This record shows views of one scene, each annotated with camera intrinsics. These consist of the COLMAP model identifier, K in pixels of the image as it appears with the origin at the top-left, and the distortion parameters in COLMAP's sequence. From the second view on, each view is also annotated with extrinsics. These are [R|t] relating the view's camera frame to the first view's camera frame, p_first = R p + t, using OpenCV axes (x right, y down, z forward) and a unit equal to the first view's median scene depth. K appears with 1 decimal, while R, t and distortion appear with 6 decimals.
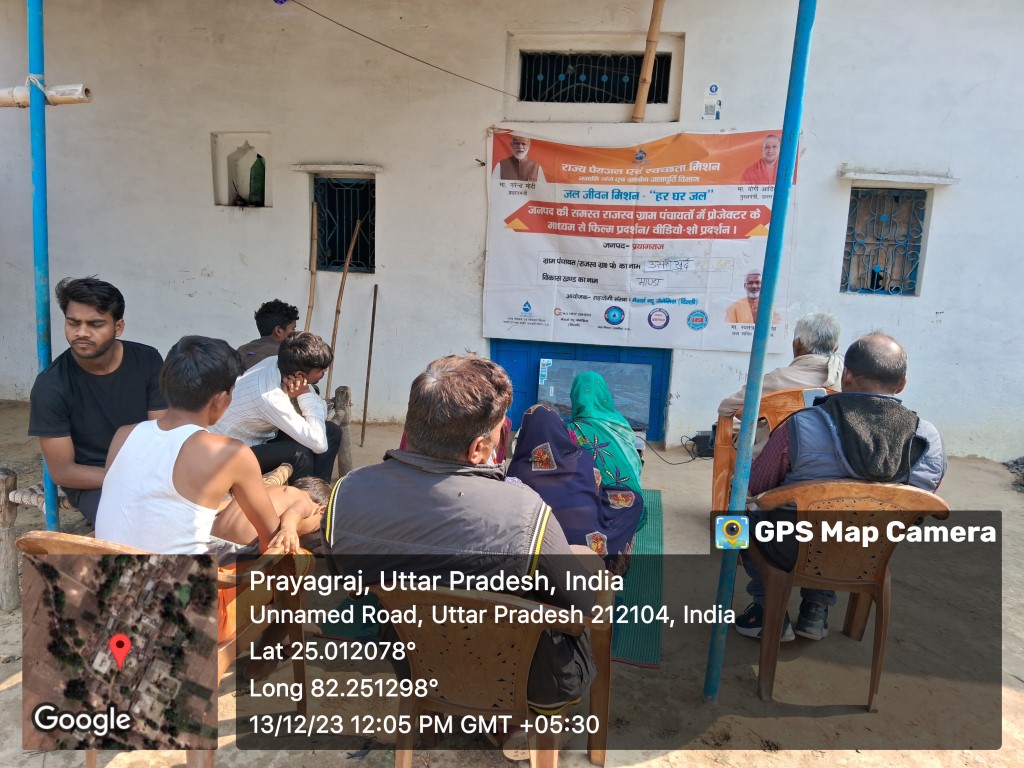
lens RADIAL K [[842.1, 0, 514.7], [0, 842.1, 391.6], [0, 0, 1]] dist [0.015912, -0.109207]
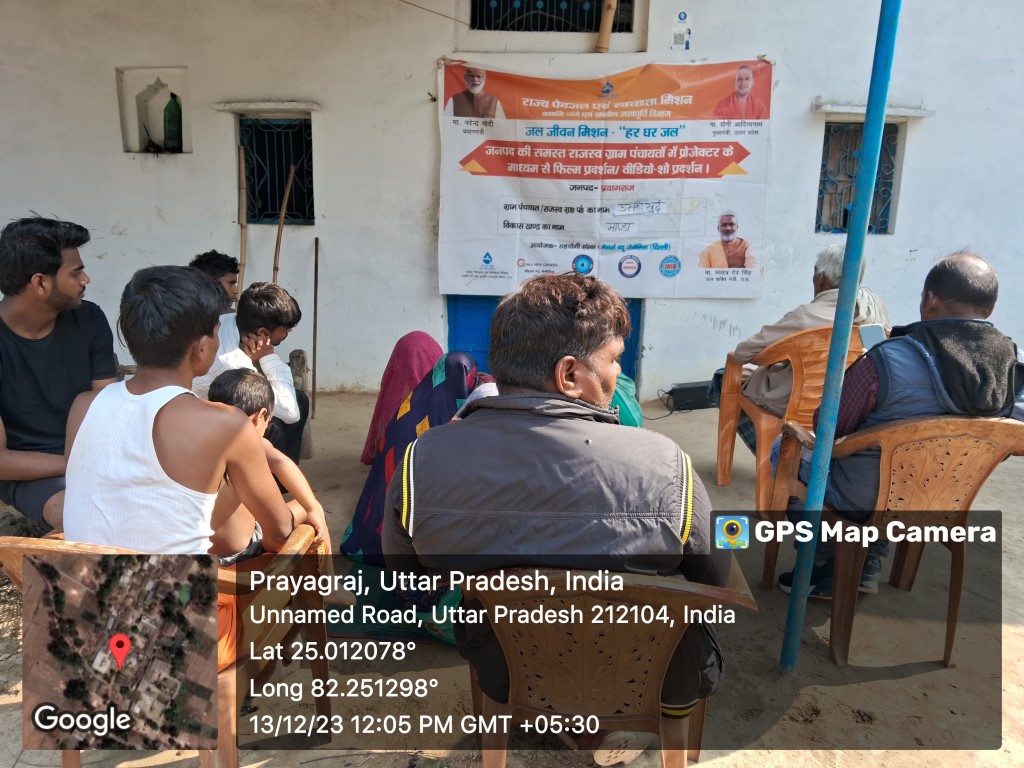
lens RADIAL K [[842.1, 0, 528.6], [0, 842.1, 398.2], [0, 0, 1]] dist [0.015912, -0.109207]
pose [[0.990553, -0.048374, 0.128316, -0.073441], [0.042616, 0.997974, 0.047249, 0.011853], [-0.130341, -0.041334, 0.990607, 0.084196]]
